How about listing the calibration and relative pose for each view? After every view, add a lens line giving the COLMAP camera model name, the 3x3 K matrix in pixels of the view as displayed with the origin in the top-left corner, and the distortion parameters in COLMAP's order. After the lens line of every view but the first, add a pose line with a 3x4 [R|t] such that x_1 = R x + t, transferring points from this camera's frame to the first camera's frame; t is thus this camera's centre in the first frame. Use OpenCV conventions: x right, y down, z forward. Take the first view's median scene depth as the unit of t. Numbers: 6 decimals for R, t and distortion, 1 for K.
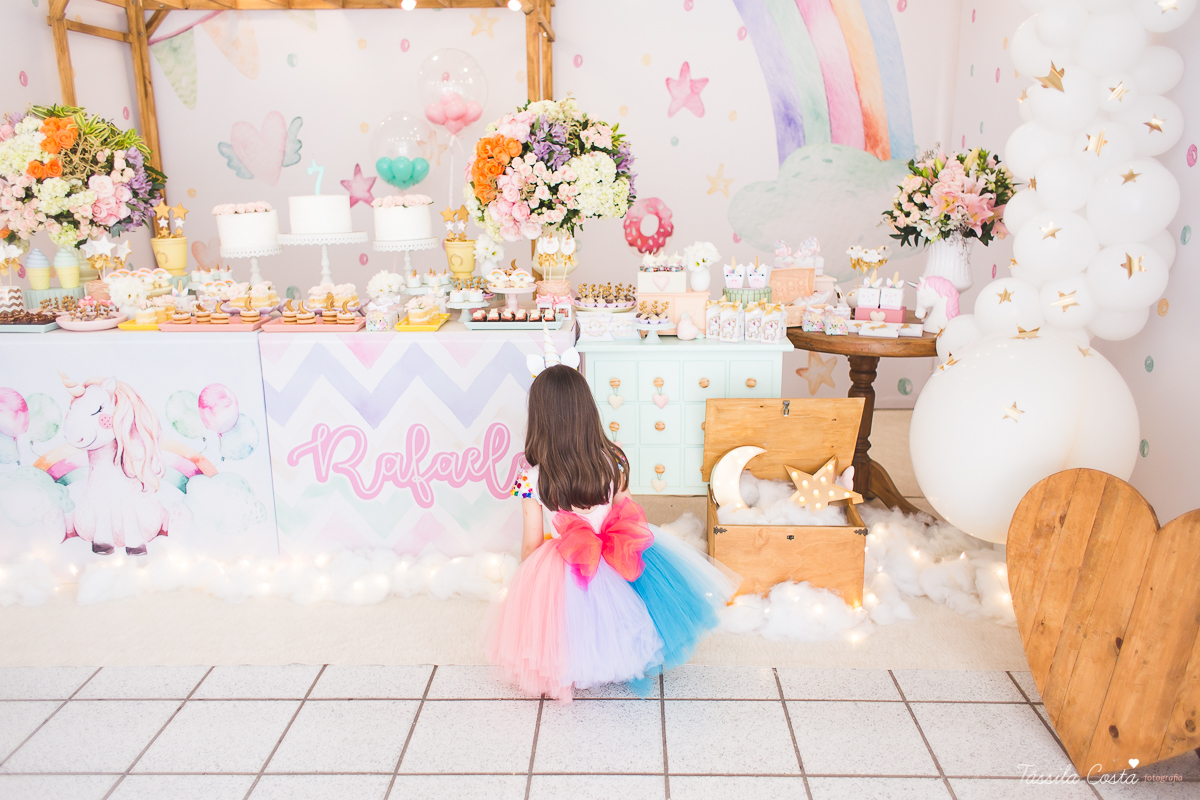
lens RADIAL K [[968.6, 0, 600.5], [0, 968.6, 404.7], [0, 0, 1]] dist [0.043561, -0.019820]
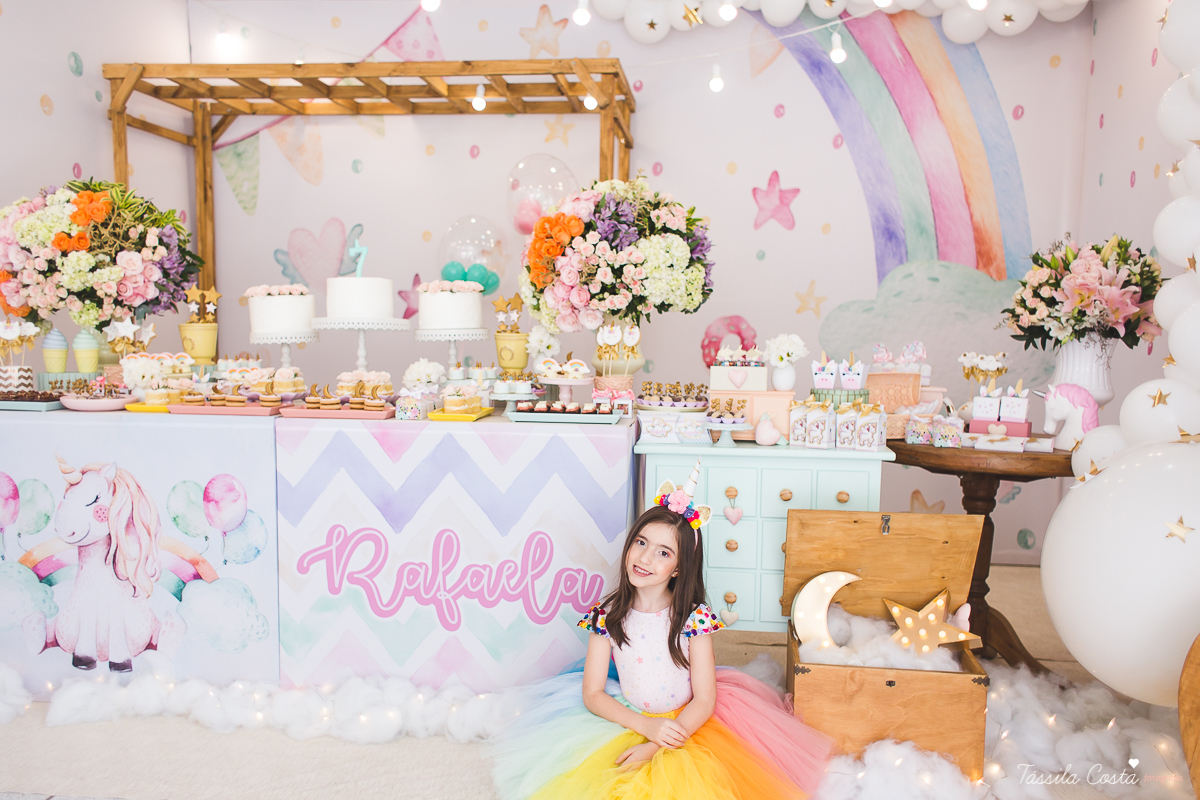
lens RADIAL K [[1026.9, 0, 600.0], [0, 1026.9, 440.5], [0, 0, 1]] dist [0.041213, -0.018660]
pose [[0.996104, 0.032984, -0.081782, 0.017034], [-0.043766, 0.990046, -0.133763, 0.054951], [0.076556, 0.136821, 0.987633, 0.096900]]
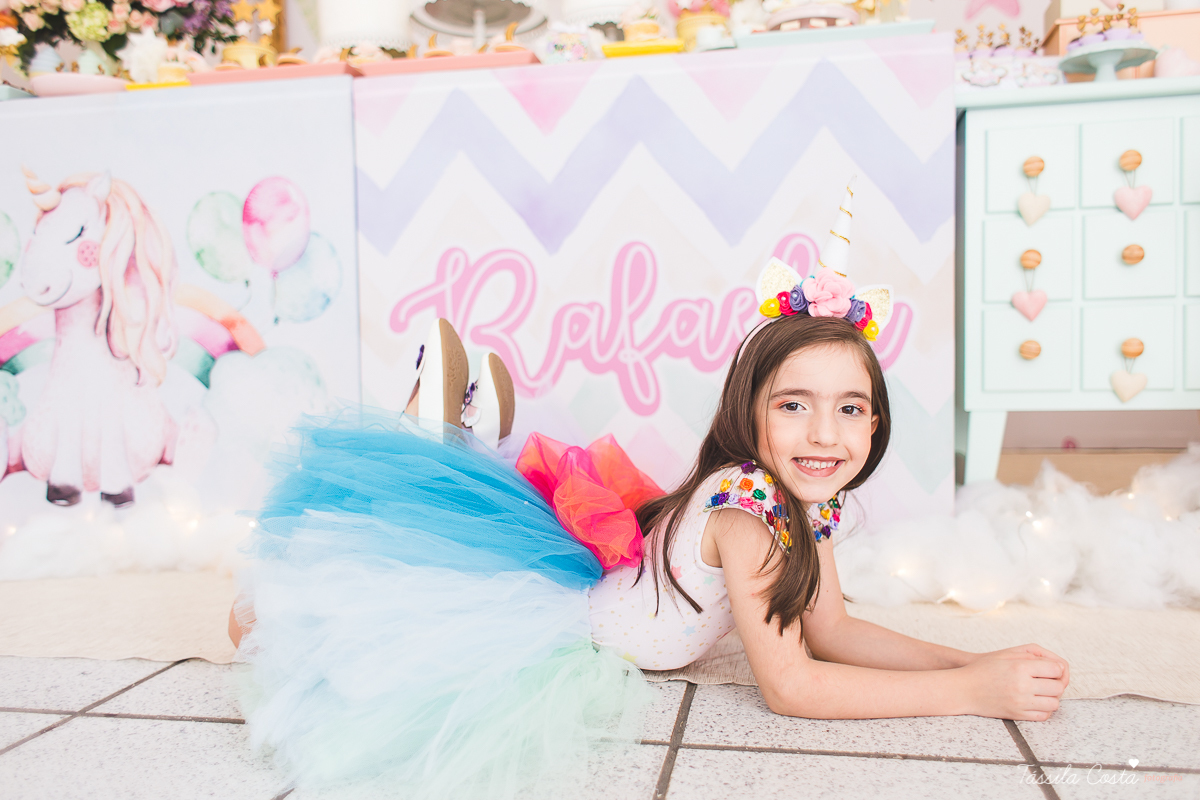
lens RADIAL K [[1004.4, 0, 600.5], [0, 1004.4, 403.7], [0, 0, 1]] dist [0.032978, -0.021122]
pose [[0.987425, 0.002204, -0.158074, -0.116982], [-0.034457, 0.978863, -0.201592, 0.200393], [0.154288, 0.204503, 0.966630, 0.479470]]
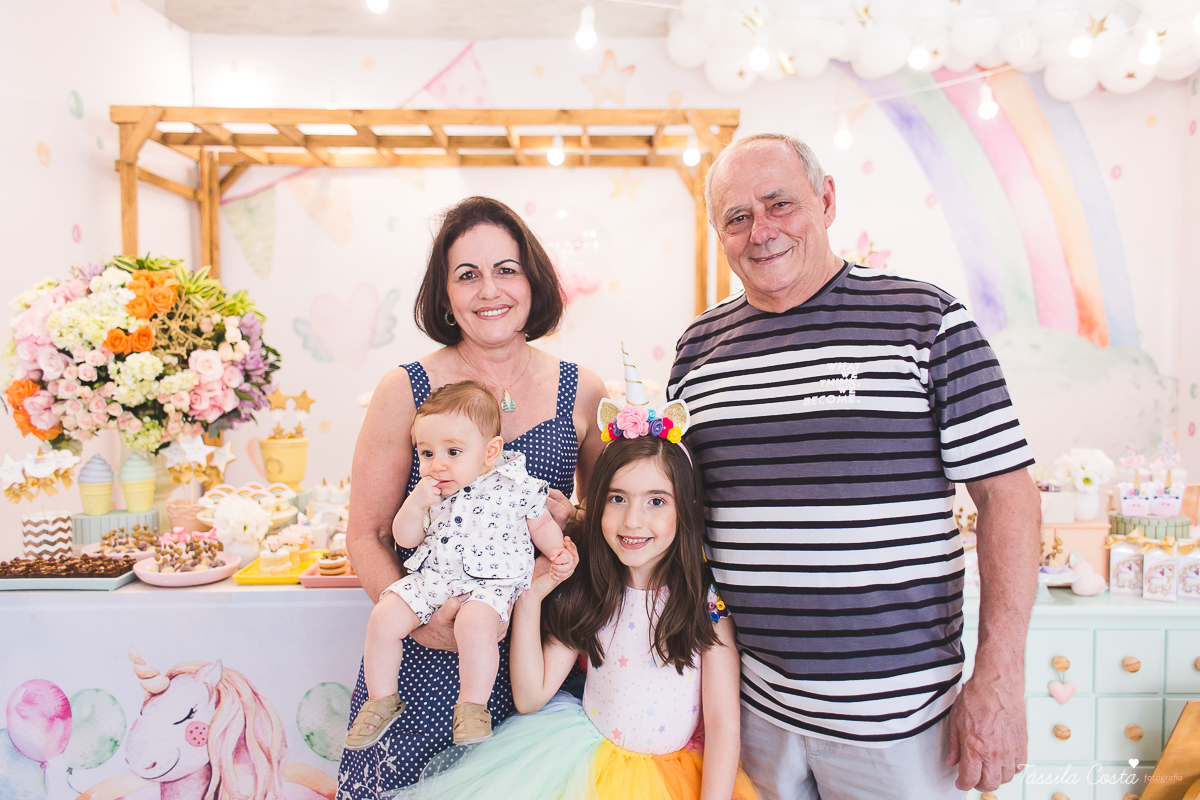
lens RADIAL K [[964.1, 0, 600.7], [0, 964.1, 403.9], [0, 0, 1]] dist [0.032958, -0.020037]
pose [[0.998956, 0.007967, 0.044978, -0.268970], [0.000948, 0.980842, -0.194804, -0.064941], [-0.045668, 0.194643, 0.979810, 0.332580]]
